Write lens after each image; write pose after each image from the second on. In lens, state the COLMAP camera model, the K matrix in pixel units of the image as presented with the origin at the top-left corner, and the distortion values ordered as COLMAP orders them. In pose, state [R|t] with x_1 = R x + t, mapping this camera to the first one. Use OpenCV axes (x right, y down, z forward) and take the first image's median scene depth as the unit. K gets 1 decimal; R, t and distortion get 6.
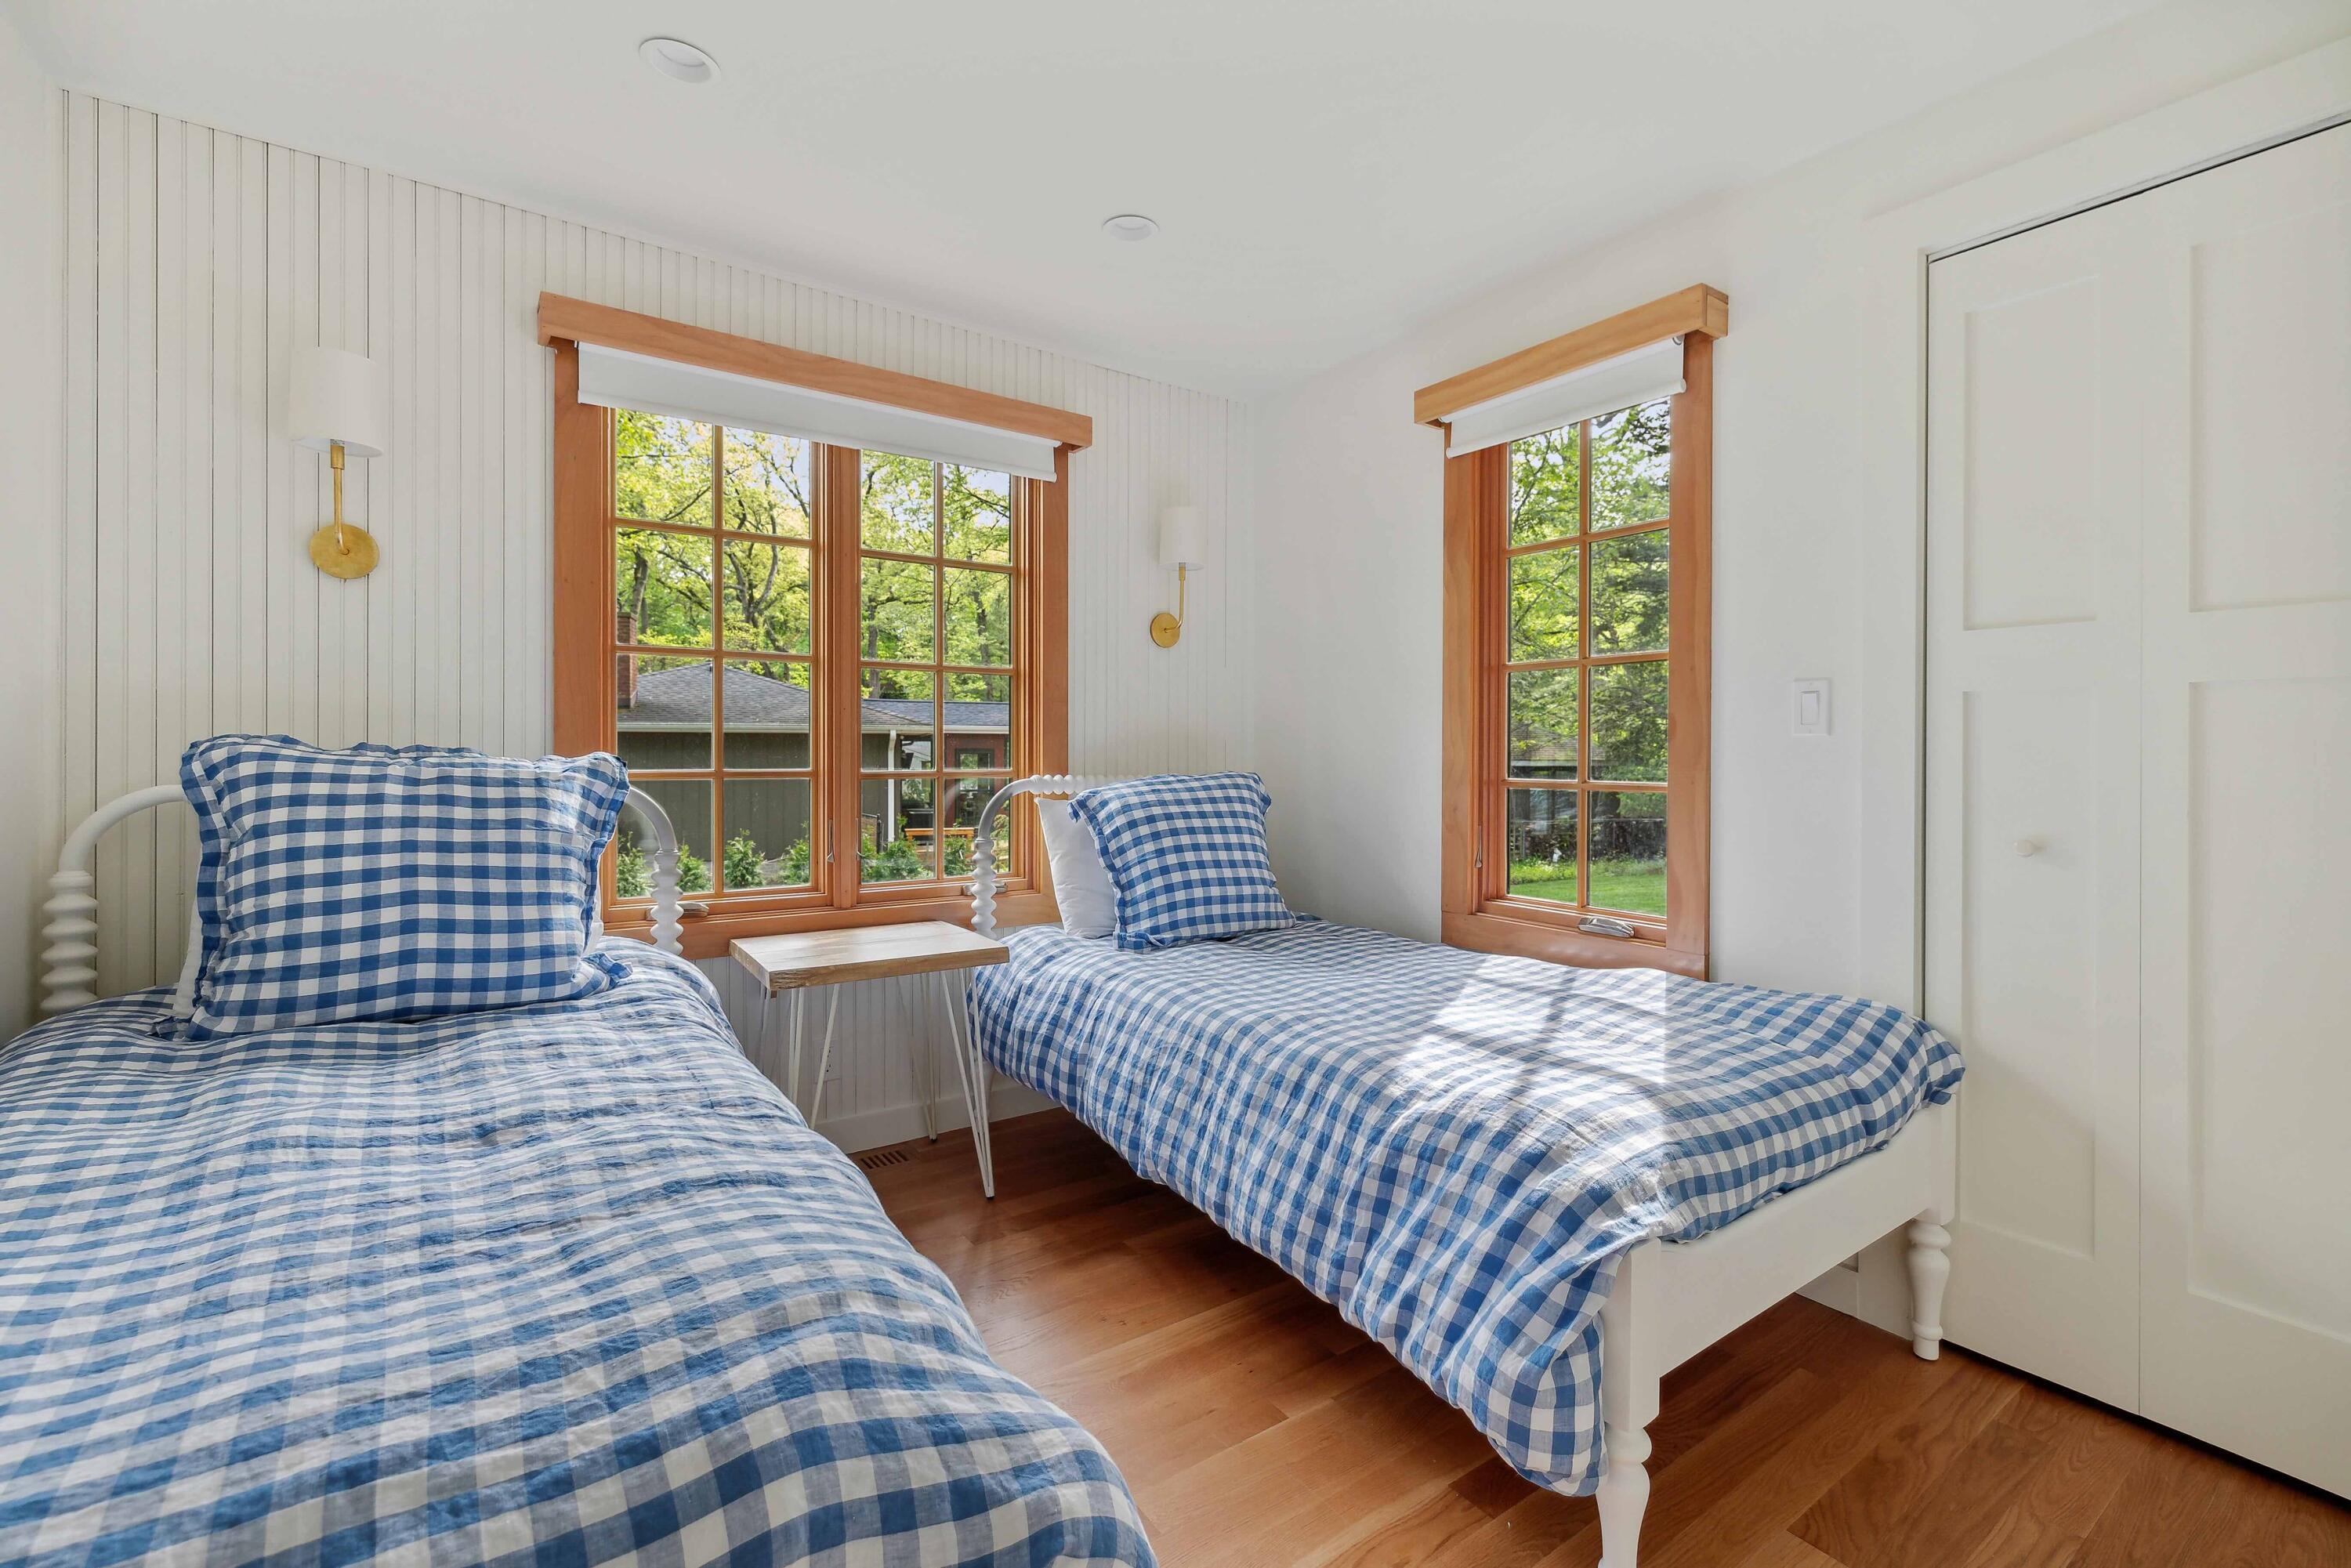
lens RADIAL K [[1007.6, 0, 1174.1], [0, 1007.6, 767.1], [0, 0, 1]] dist [0.001955, -0.000085]
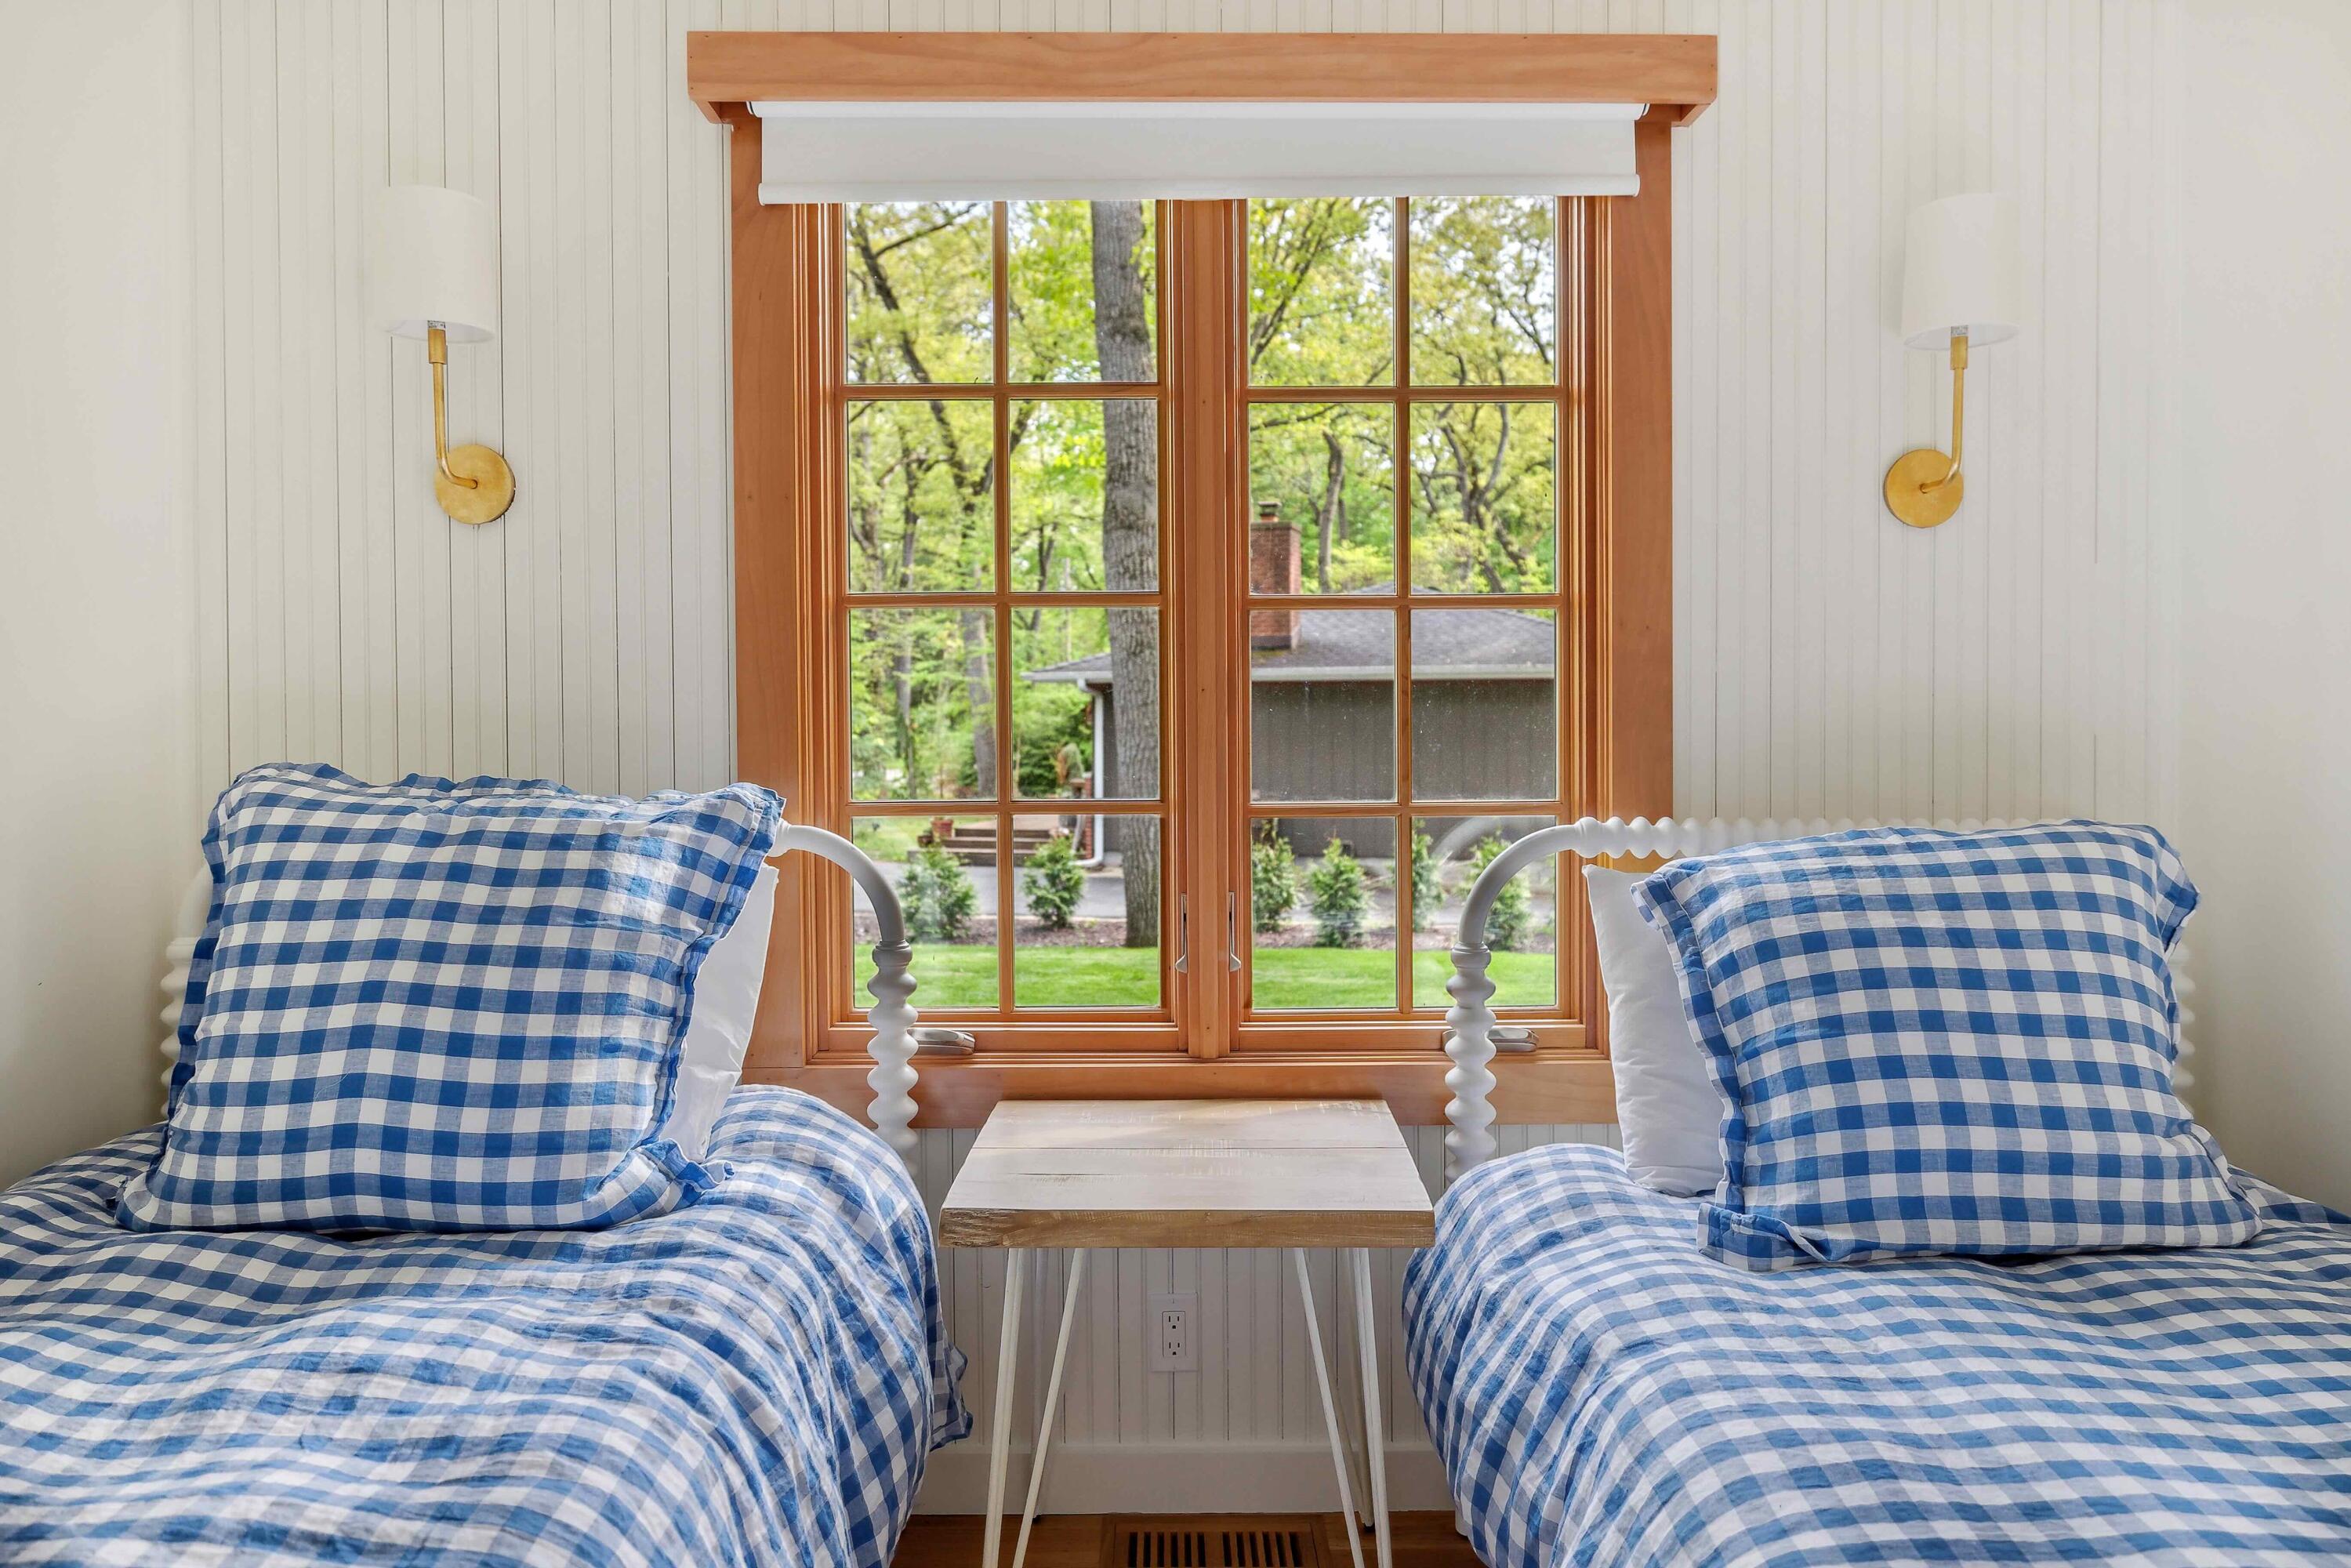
lens RADIAL K [[1476.1, 0, 1176.2], [0, 1476.1, 737.6], [0, 0, 1]] dist [-0.000108, -0.001405]
pose [[0.824744, 0.006334, -0.565471, 0.106834], [0.000090, 0.999936, 0.011333, -0.041485], [0.565506, -0.009398, 0.824691, 0.343875]]
